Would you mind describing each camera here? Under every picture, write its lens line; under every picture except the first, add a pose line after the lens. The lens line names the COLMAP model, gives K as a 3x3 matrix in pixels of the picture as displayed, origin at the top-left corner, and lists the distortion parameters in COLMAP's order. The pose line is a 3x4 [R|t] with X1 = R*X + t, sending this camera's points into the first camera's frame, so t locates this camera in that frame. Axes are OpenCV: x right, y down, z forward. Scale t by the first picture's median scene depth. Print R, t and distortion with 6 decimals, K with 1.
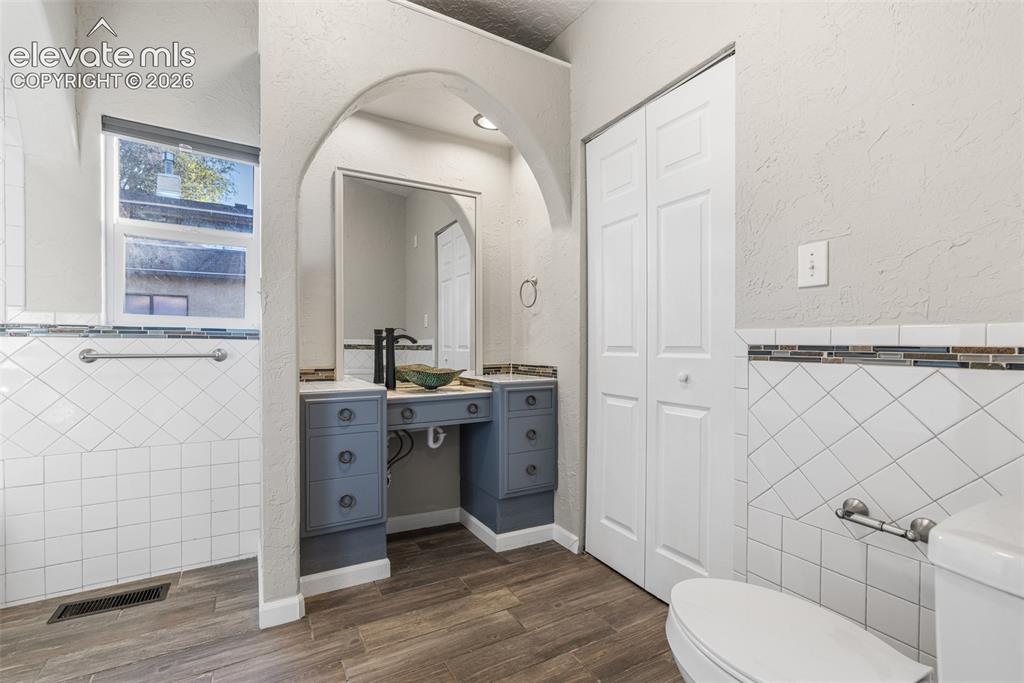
lens RADIAL K [[450.0, 0, 510.6], [0, 450.0, 353.8], [0, 0, 1]] dist [-0.002807, 0.001348]
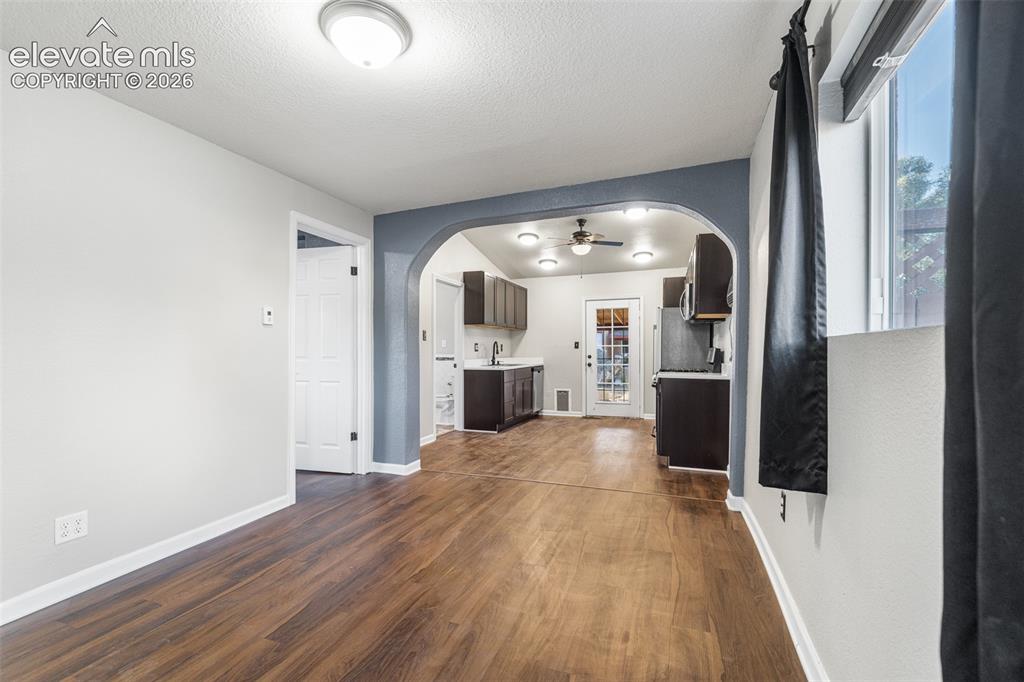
lens RADIAL K [[450.0, 0, 515.6], [0, 450.0, 347.4], [0, 0, 1]] dist [-0.002807, 0.001348]
pose [[0.755377, -0.001082, 0.655290, -1.796813], [0.017622, 0.999671, -0.018663, -0.015424], [-0.655054, 0.025645, 0.755147, -2.936602]]
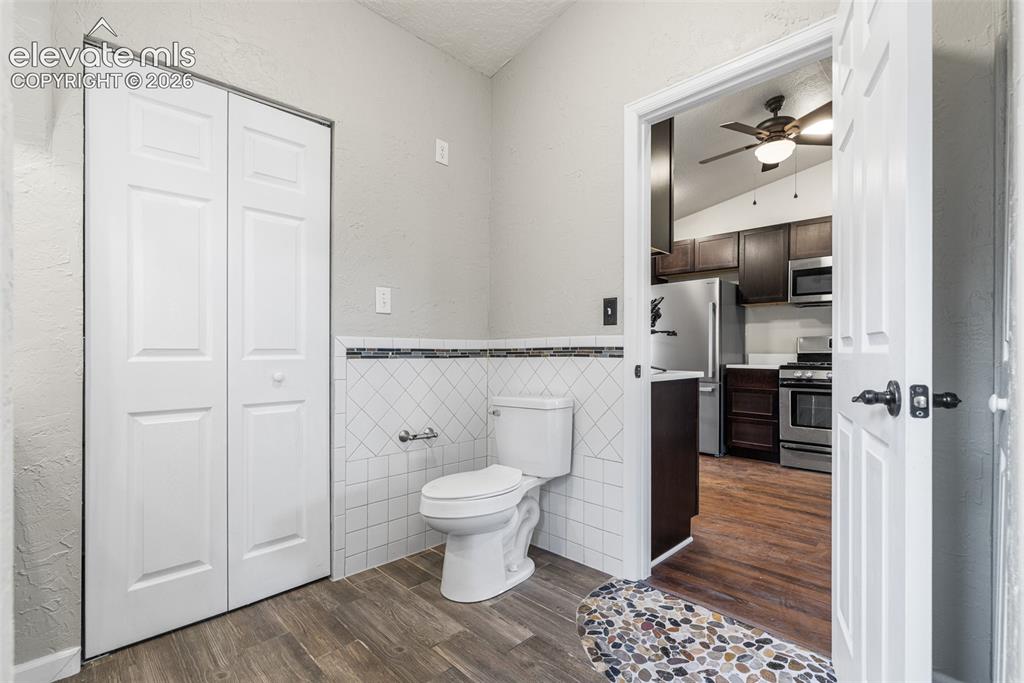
lens RADIAL K [[450.0, 0, 516.6], [0, 450.0, 350.7], [0, 0, 1]] dist [-0.002807, 0.001348]
pose [[-0.257326, -0.004576, 0.966314, -0.784580], [0.016121, 0.999829, 0.009028, -0.012462], [-0.966190, 0.017901, -0.257208, 0.684684]]
